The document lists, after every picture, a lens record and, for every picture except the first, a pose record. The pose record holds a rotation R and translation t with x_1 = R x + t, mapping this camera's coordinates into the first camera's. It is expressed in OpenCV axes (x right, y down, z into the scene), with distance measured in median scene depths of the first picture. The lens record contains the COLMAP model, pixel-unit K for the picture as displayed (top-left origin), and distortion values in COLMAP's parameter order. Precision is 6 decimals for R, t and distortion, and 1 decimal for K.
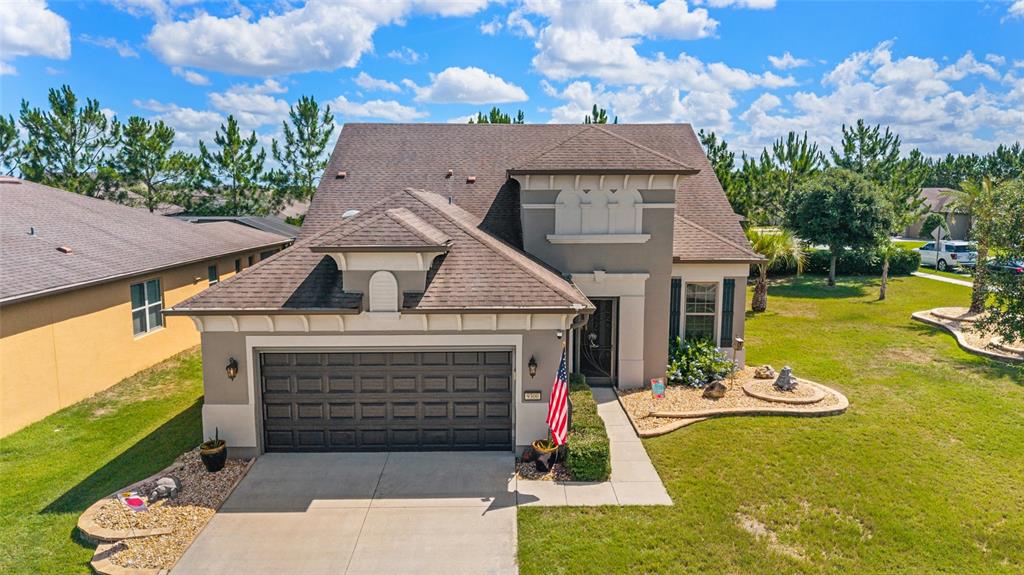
lens RADIAL K [[709.7, 0, 511.1], [0, 709.7, 266.7], [0, 0, 1]] dist [0.005200, -0.001731]
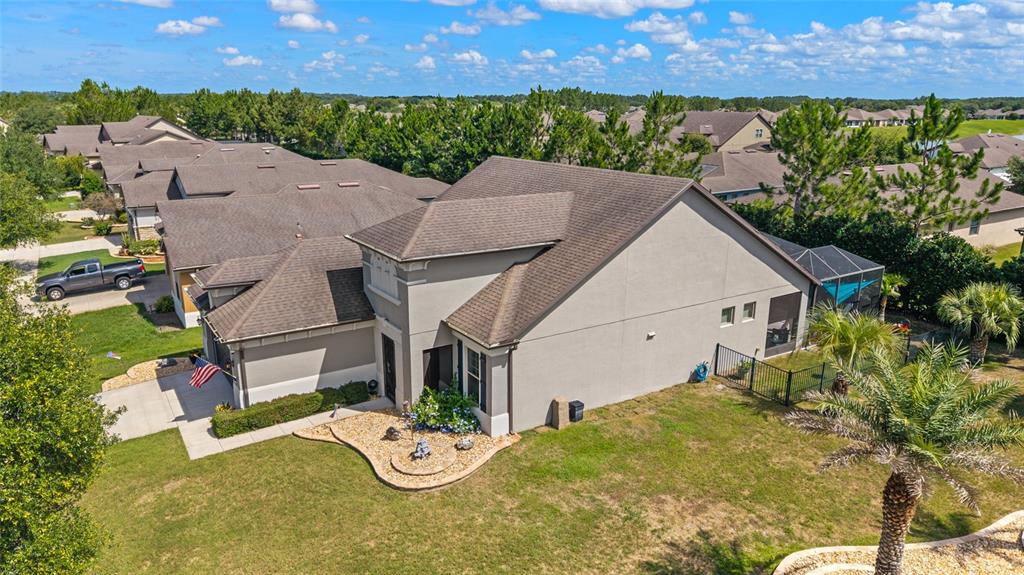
lens RADIAL K [[695.2, 0, 512.0], [0, 695.2, 287.5], [0, 0, 1]] dist [0.018233, 0.000680]
pose [[0.535745, 0.222824, -0.814449, 1.513809], [-0.096334, 0.974384, 0.203211, -0.393764], [0.838867, -0.030410, 0.543487, 0.563133]]
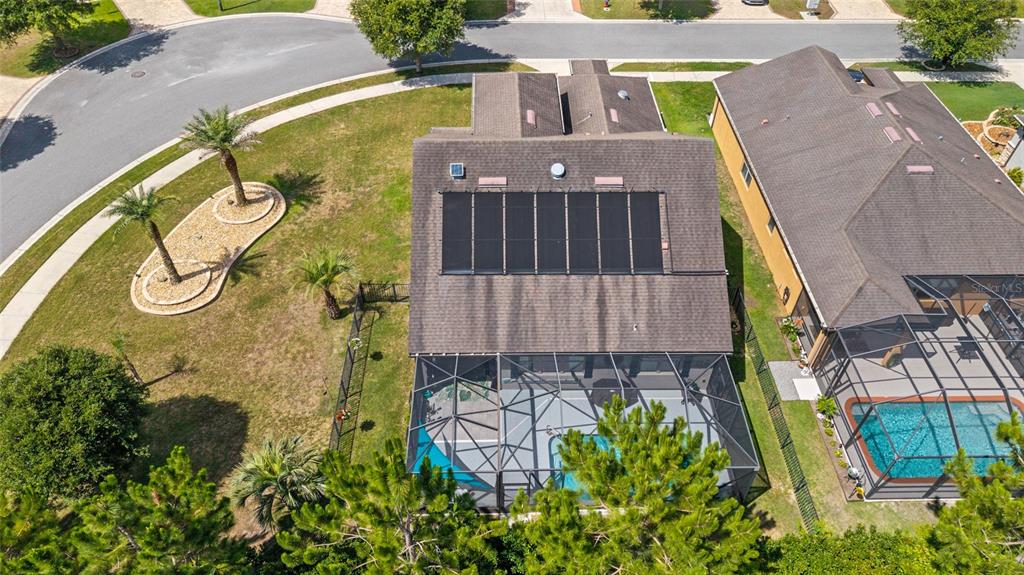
lens RADIAL K [[695.2, 0, 512.0], [0, 695.2, 287.5], [0, 0, 1]] dist [0.018233, 0.000680]
pose [[-0.999914, -0.005760, -0.011791, 0.181882], [-0.012772, 0.633567, 0.773583, -1.606391], [0.003014, 0.773667, -0.633586, 3.291339]]
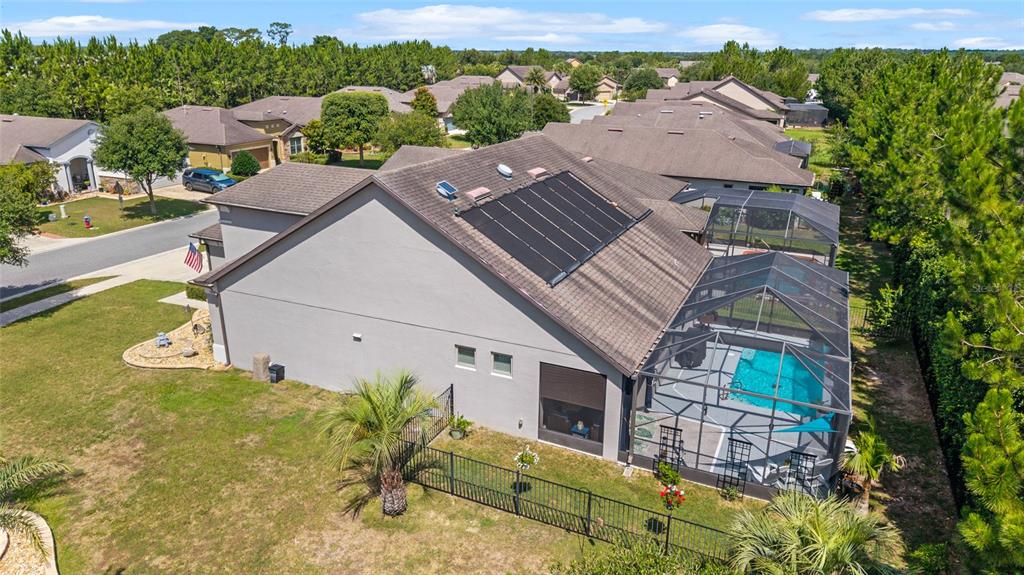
lens RADIAL K [[695.2, 0, 512.0], [0, 695.2, 287.5], [0, 0, 1]] dist [0.018233, 0.000680]
pose [[-0.436487, 0.287728, -0.852462, 1.498202], [-0.096859, 0.926951, 0.362465, -0.657777], [0.894482, 0.240780, -0.376733, 2.514246]]
